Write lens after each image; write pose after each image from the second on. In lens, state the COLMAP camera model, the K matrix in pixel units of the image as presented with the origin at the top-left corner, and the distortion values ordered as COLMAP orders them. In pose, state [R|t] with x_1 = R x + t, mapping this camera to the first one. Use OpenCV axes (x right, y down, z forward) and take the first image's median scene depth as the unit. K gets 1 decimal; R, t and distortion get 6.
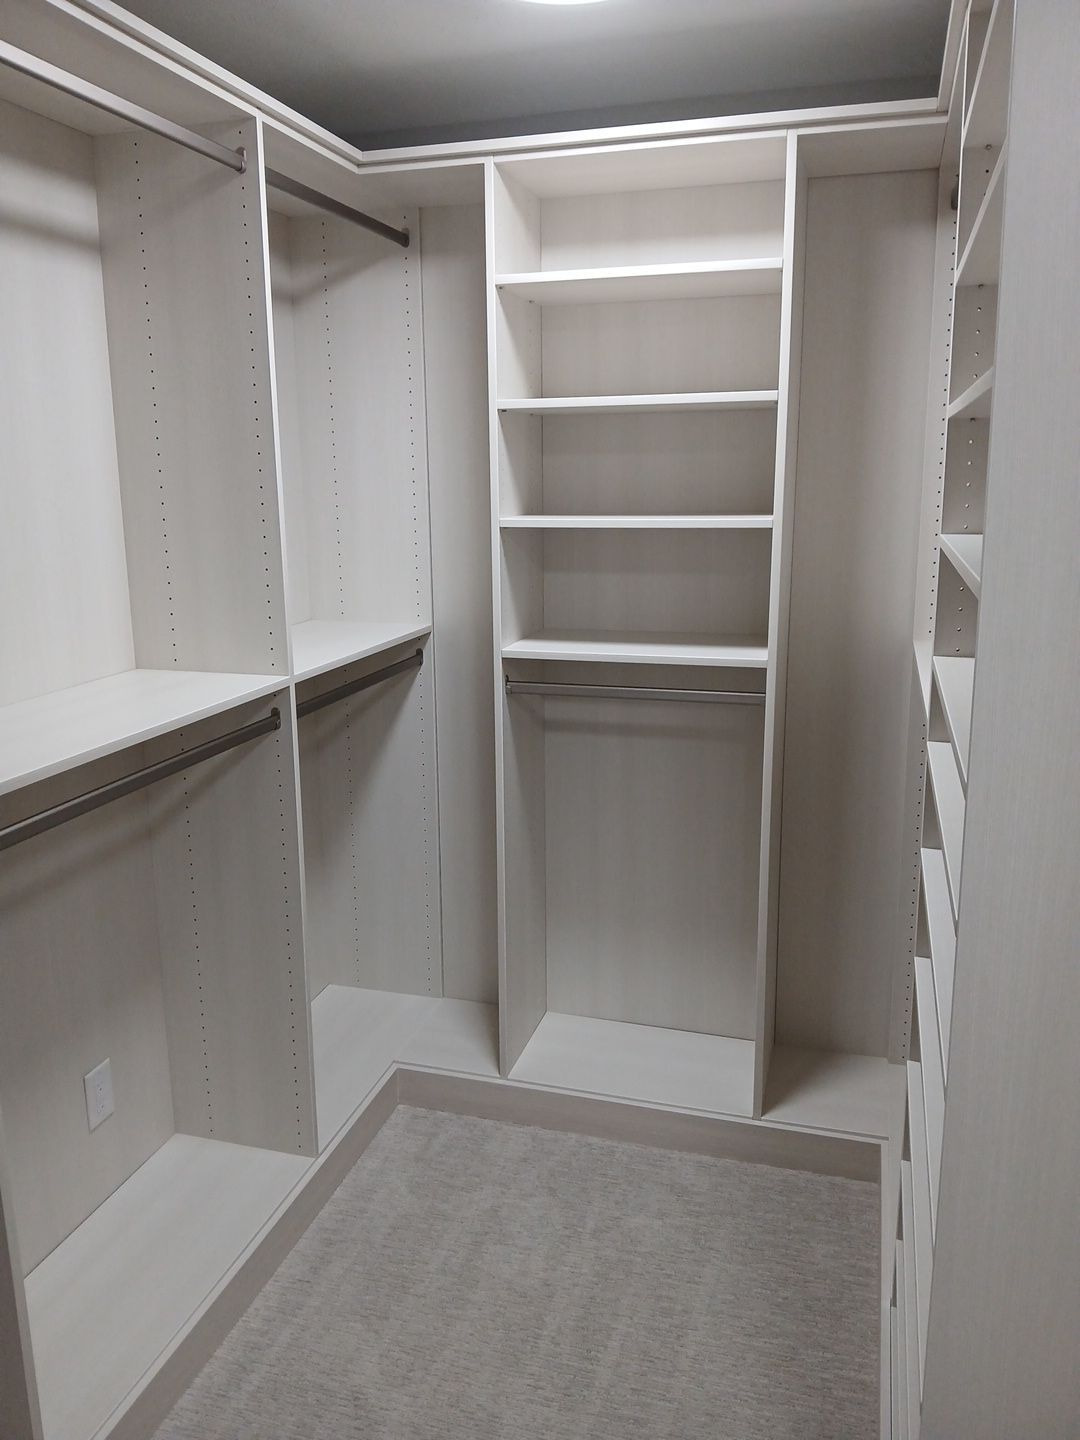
lens RADIAL K [[1142.8, 0, 573.7], [0, 1142.8, 703.0], [0, 0, 1]] dist [0.057081, -0.061832]
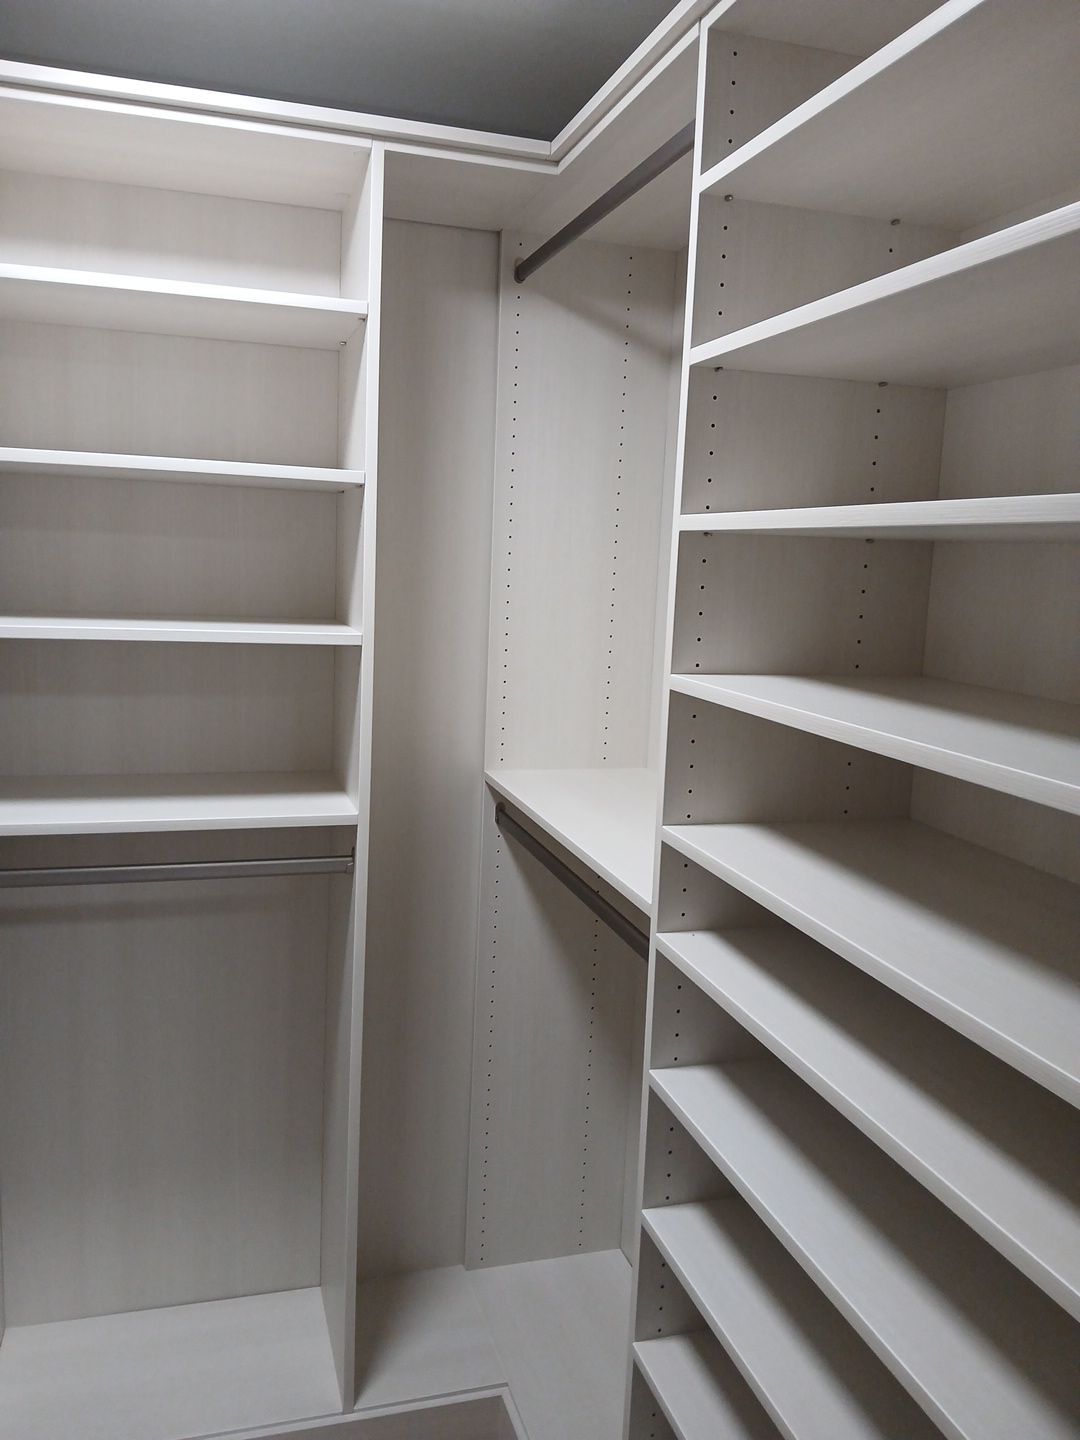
lens RADIAL K [[1142.8, 0, 542.7], [0, 1142.8, 728.7], [0, 0, 1]] dist [0.057081, -0.061832]
pose [[0.851980, -0.035108, 0.522397, -0.135729], [0.058351, 0.997901, -0.028100, -0.071487], [-0.520313, 0.054423, 0.852240, 0.295217]]
